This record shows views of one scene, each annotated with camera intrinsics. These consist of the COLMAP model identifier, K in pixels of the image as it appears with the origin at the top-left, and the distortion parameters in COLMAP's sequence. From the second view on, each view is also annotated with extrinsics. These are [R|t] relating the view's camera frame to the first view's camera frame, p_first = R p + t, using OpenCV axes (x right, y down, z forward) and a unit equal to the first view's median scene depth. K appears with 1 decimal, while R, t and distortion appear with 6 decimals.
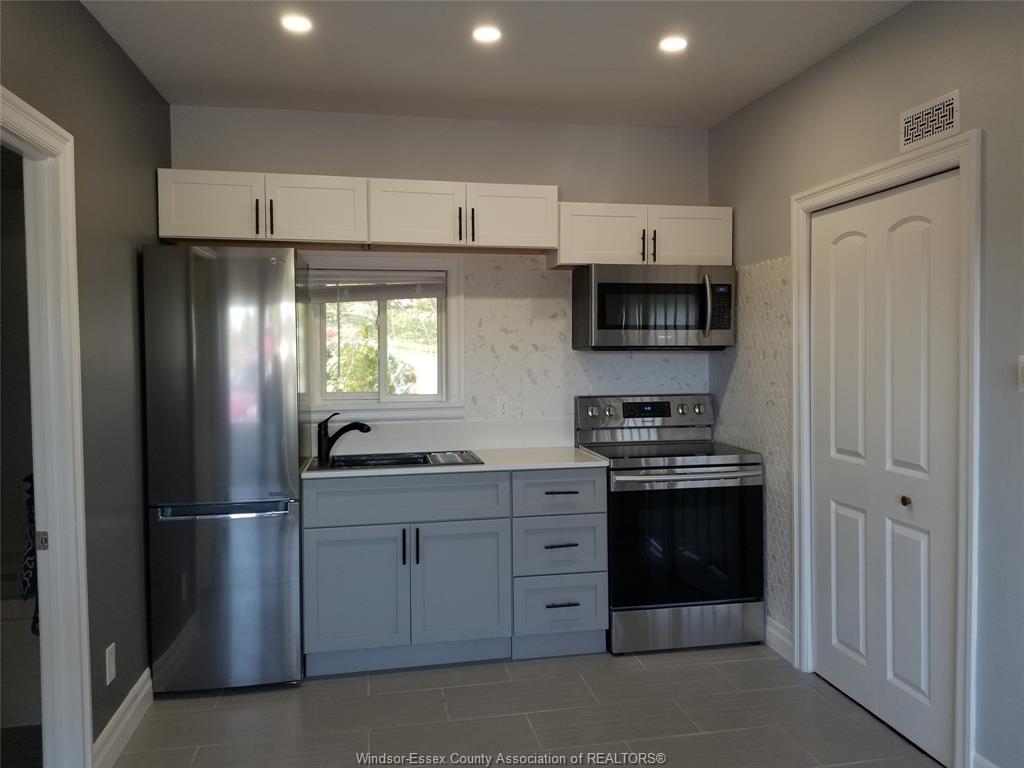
lens RADIAL K [[810.2, 0, 513.3], [0, 810.2, 381.3], [0, 0, 1]] dist [0.023568, -0.014267]
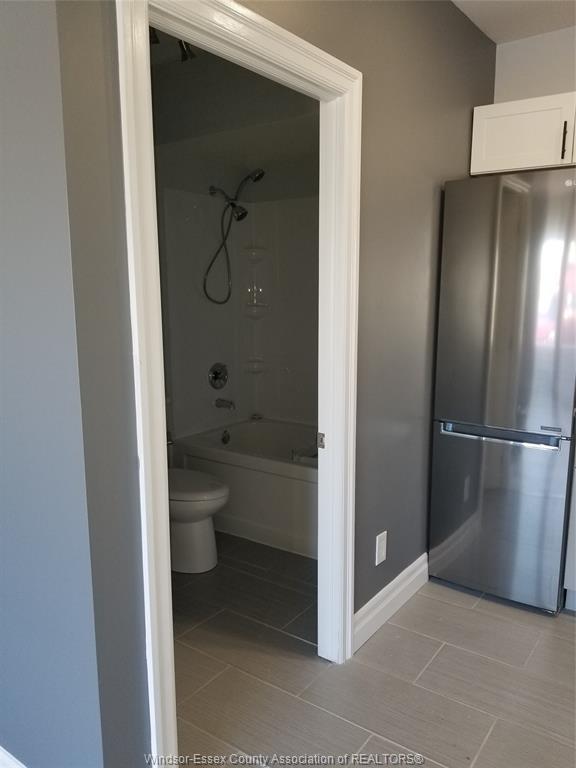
lens RADIAL K [[607.7, 0, 285.5], [0, 607.7, 386.3], [0, 0, 1]] dist [0.023568, -0.014267]
pose [[0.703983, 0.129096, -0.698386, -0.004460], [-0.037799, 0.988758, 0.144669, -0.007840], [0.709211, -0.075447, 0.700948, 0.254160]]
